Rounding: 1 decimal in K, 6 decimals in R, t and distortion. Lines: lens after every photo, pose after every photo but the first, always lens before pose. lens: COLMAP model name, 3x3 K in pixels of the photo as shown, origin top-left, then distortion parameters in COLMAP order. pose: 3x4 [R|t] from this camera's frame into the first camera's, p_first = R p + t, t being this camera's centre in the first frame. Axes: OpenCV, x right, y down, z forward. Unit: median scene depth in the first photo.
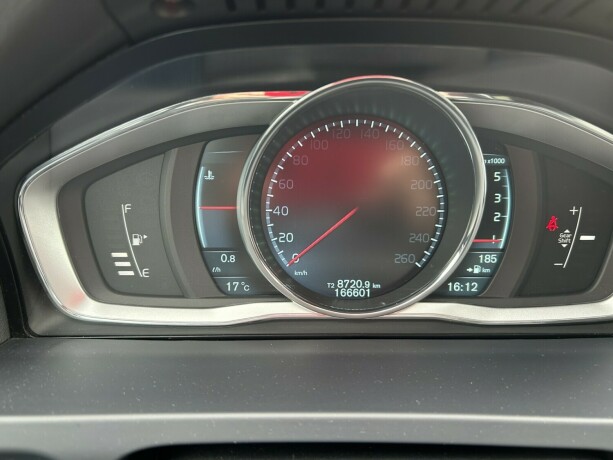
lens RADIAL K [[472.5, 0, 307.3], [0, 472.5, 229.7], [0, 0, 1]] dist [0.010234, -0.014463]
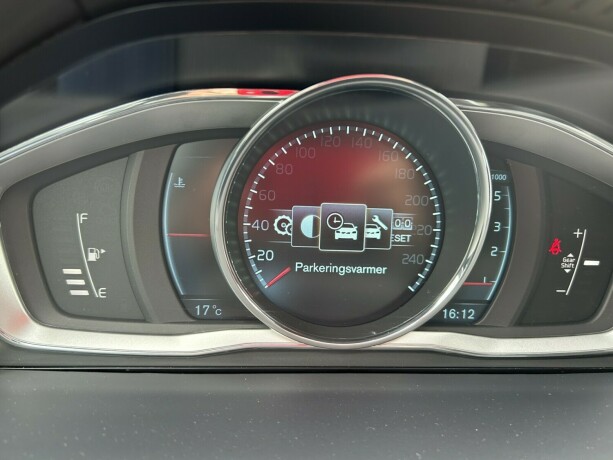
lens RADIAL K [[472.5, 0, 304.8], [0, 472.5, 228.9], [0, 0, 1]] dist [0.010234, -0.014463]
pose [[0.998417, 0.025278, 0.050250, -0.017371], [-0.023914, 0.999334, -0.027578, -0.010895], [-0.050914, 0.026333, 0.998356, 0.111791]]
